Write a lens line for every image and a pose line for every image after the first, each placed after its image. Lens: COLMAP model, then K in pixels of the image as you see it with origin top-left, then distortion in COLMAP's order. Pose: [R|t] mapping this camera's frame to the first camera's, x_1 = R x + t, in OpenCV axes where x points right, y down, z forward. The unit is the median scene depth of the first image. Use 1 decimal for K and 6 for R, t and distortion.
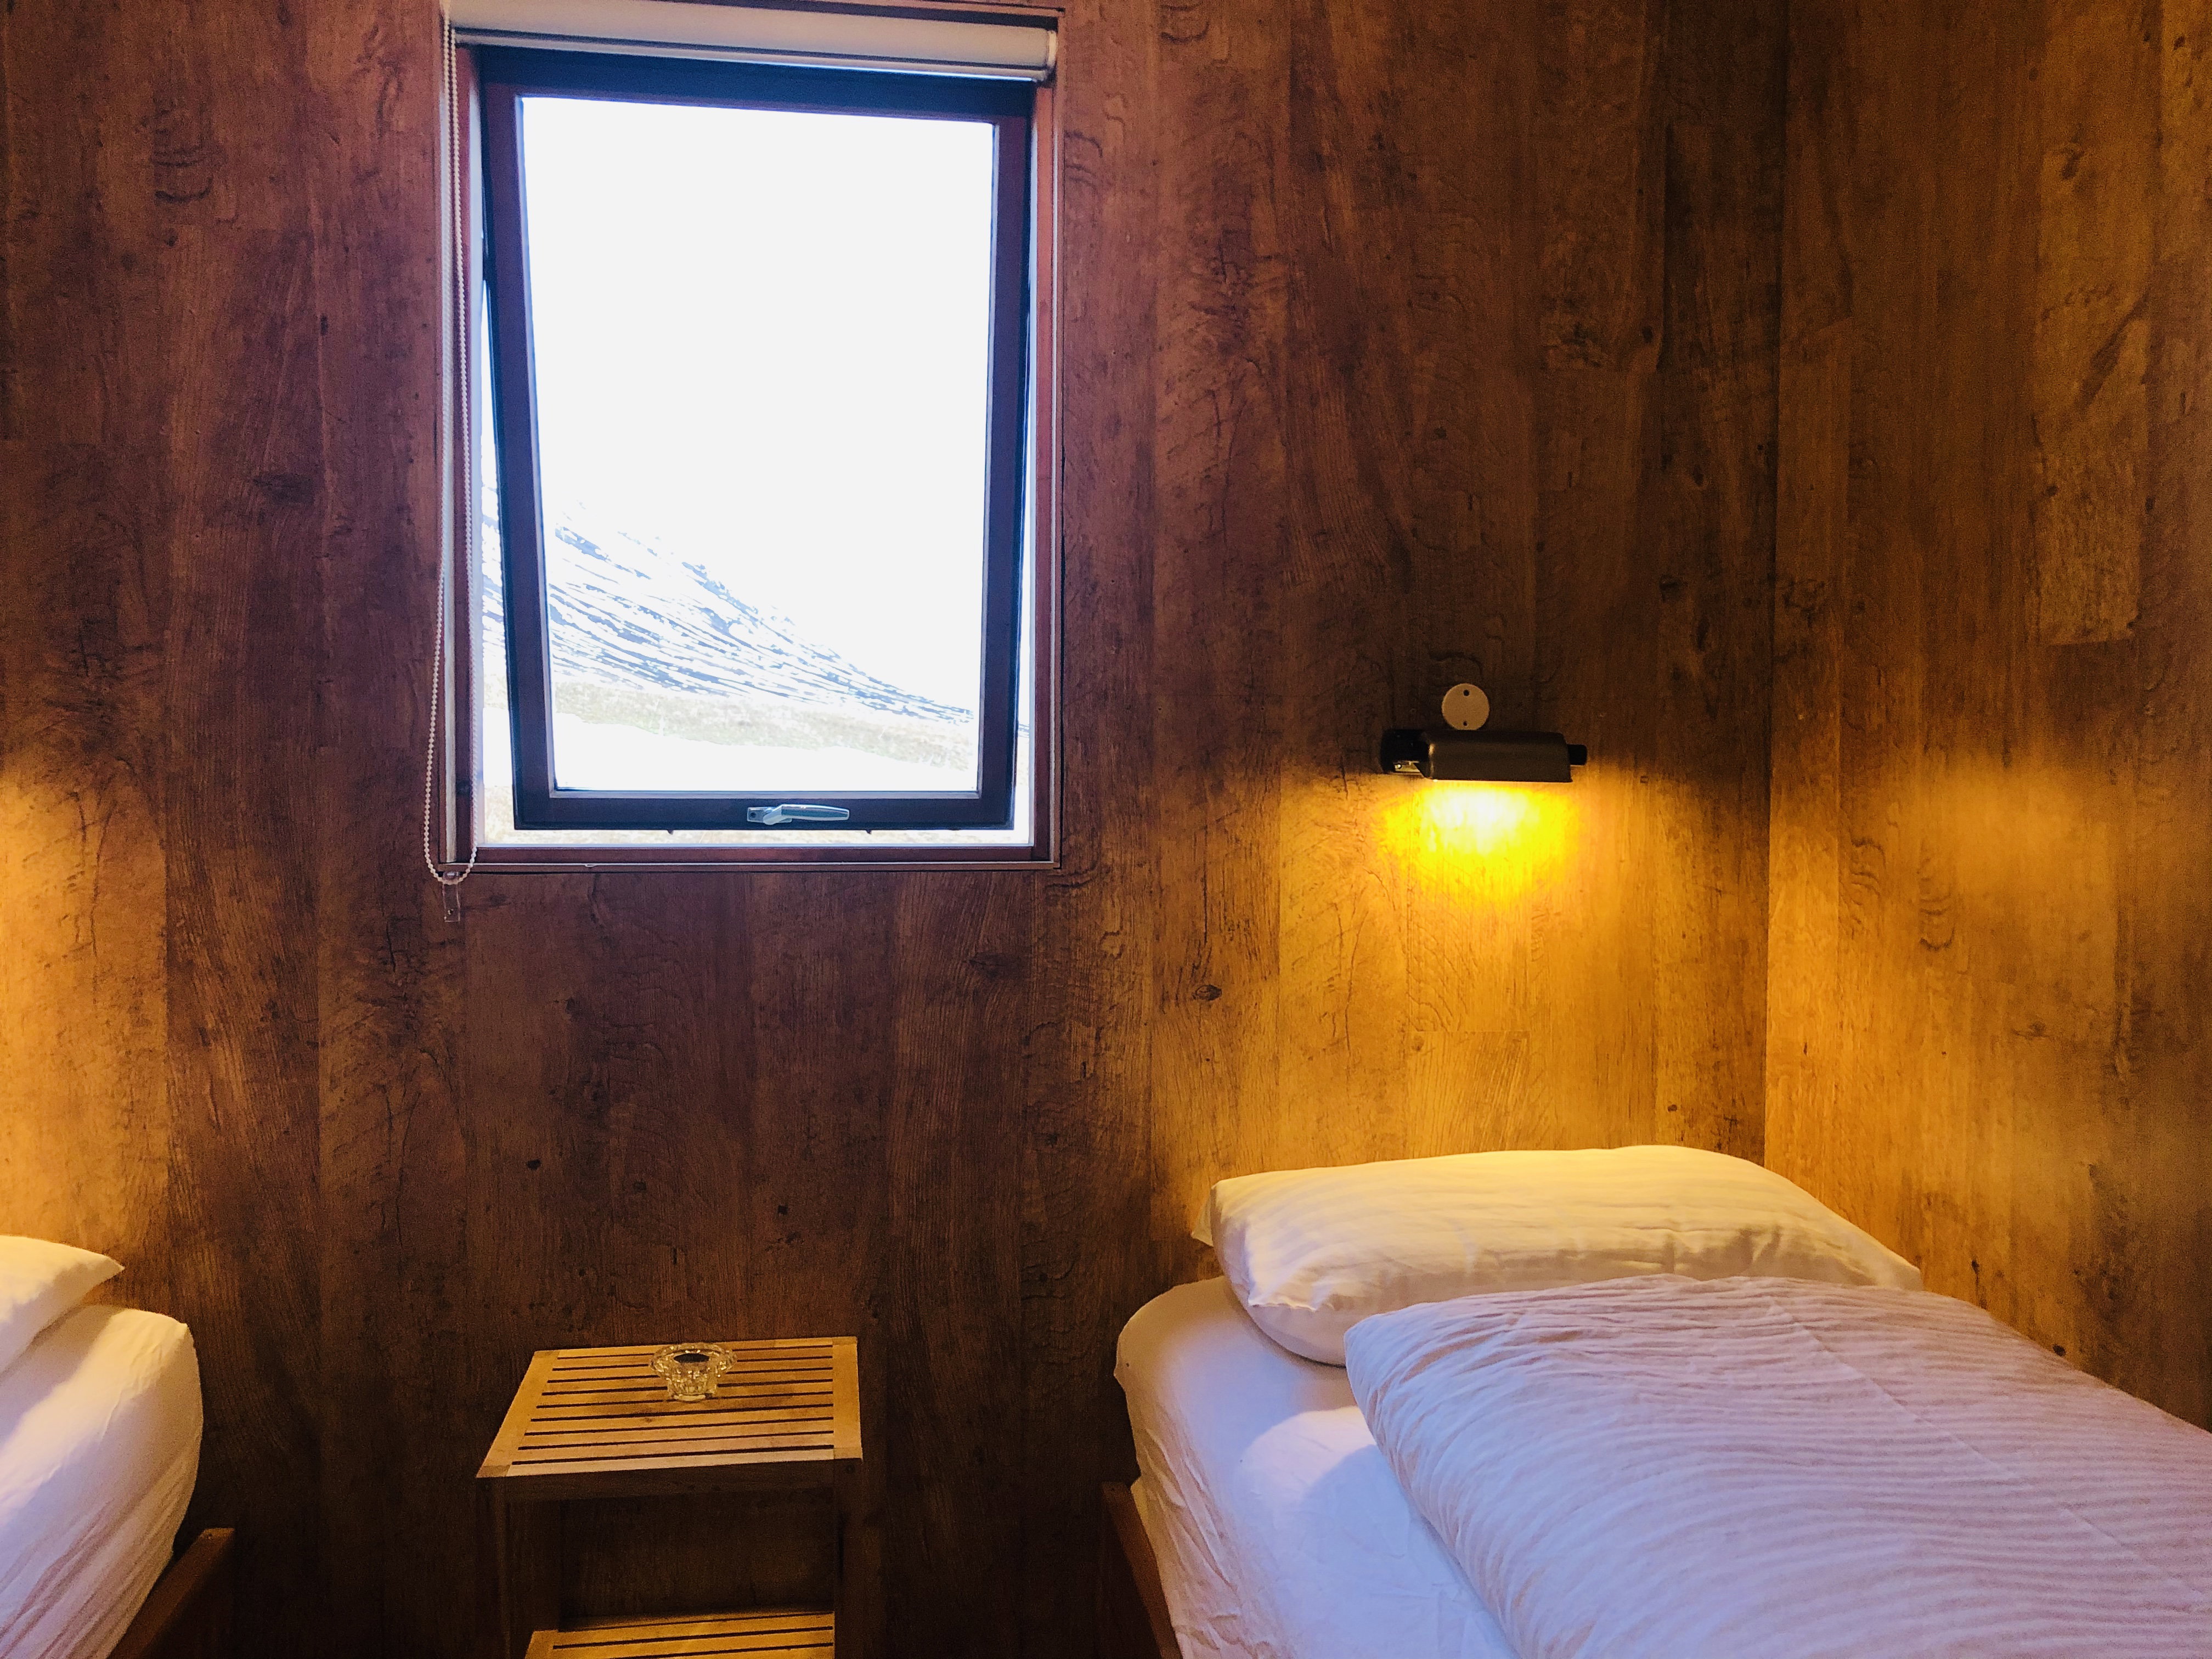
lens RADIAL K [[1789.1, 0, 1104.5], [0, 1789.1, 788.0], [0, 0, 1]] dist [0.045375, -0.061340]
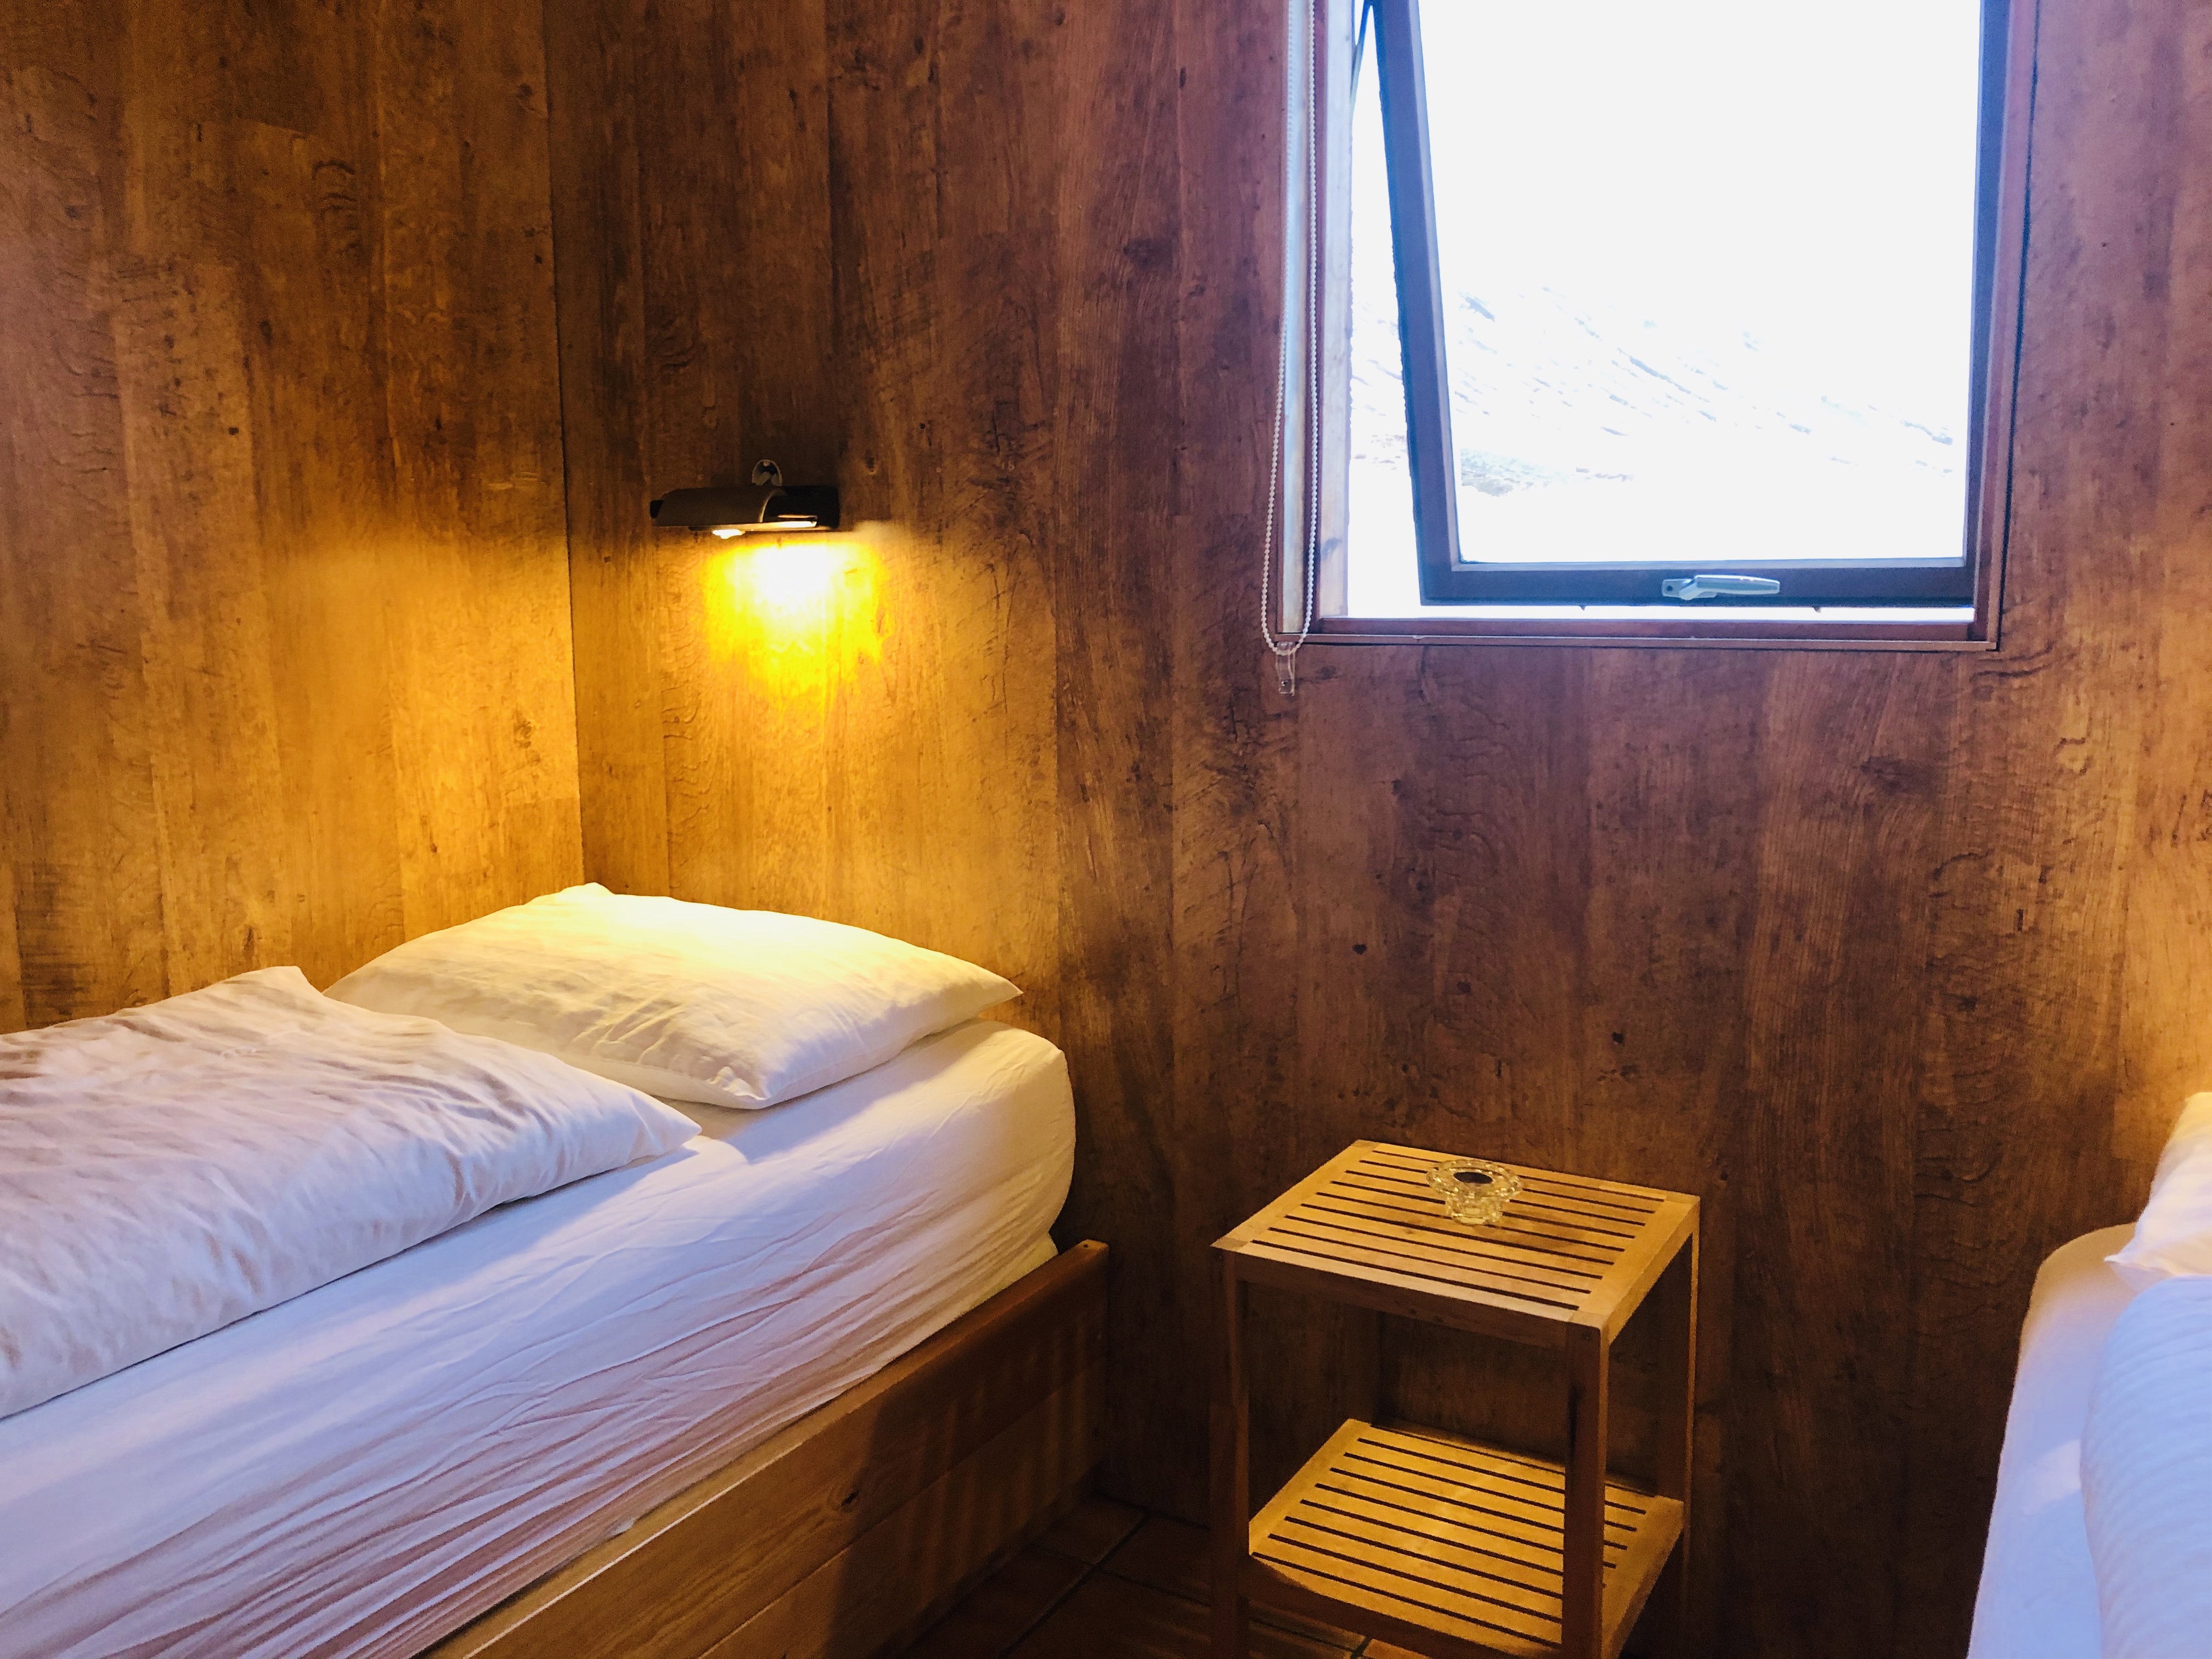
lens RADIAL K [[1789.1, 0, 1099.6], [0, 1789.1, 809.0], [0, 0, 1]] dist [0.045375, -0.061340]
pose [[0.768215, 0.071888, -0.636142, 0.178047], [0.001268, 0.993503, 0.113802, 0.025879], [0.640190, -0.088231, 0.763133, 0.188687]]
